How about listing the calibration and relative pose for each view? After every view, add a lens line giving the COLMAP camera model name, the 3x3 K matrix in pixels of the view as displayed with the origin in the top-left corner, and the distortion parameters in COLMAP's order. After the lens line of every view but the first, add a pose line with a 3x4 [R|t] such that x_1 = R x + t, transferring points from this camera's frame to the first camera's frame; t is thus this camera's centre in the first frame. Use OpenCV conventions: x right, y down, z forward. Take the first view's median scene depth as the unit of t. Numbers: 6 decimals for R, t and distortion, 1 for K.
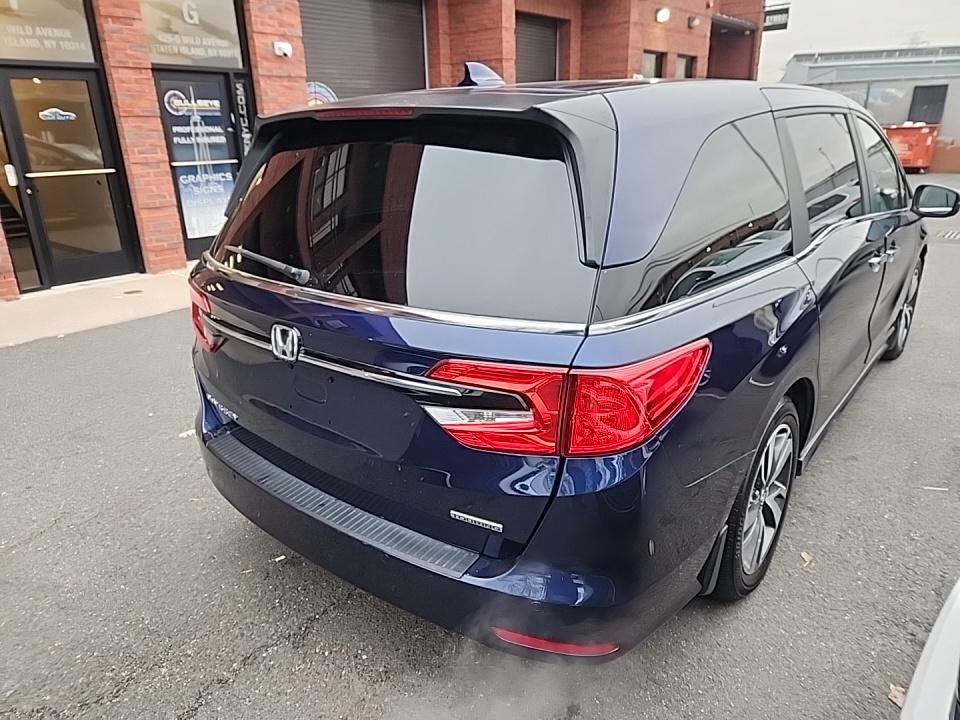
lens RADIAL K [[642.3, 0, 486.7], [0, 642.3, 354.4], [0, 0, 1]] dist [0.025100, -0.030856]
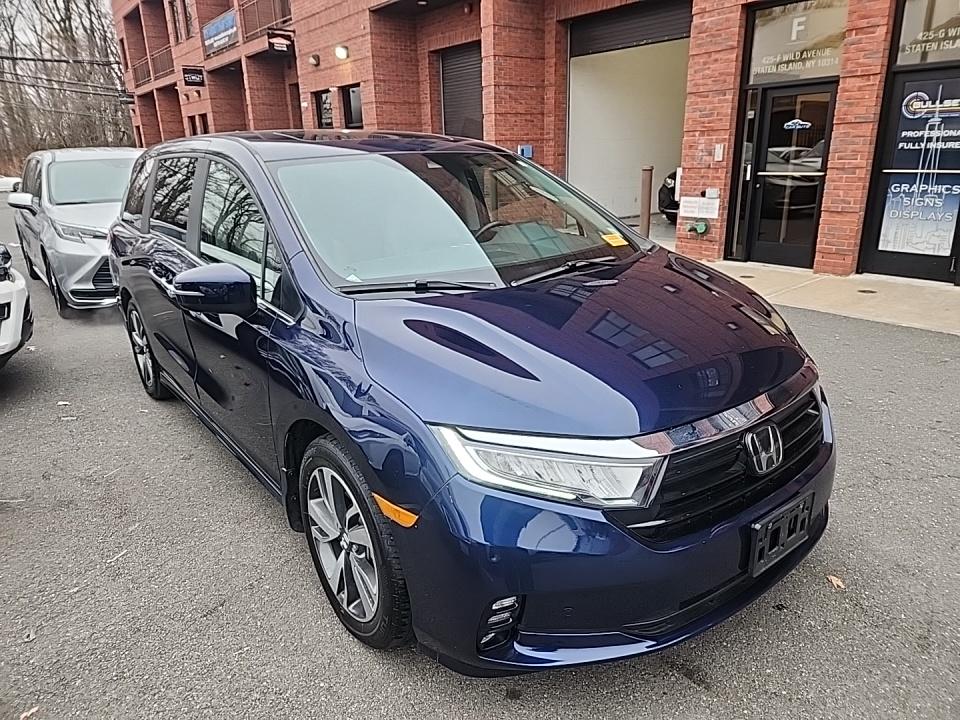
lens RADIAL K [[642.3, 0, 481.4], [0, 642.3, 360.6], [0, 0, 1]] dist [0.025100, -0.030856]
pose [[-0.264745, 0.330596, -0.905879, 0.623539], [-0.274952, 0.874525, 0.399509, -0.264562], [0.924290, 0.354841, -0.140628, 0.676638]]
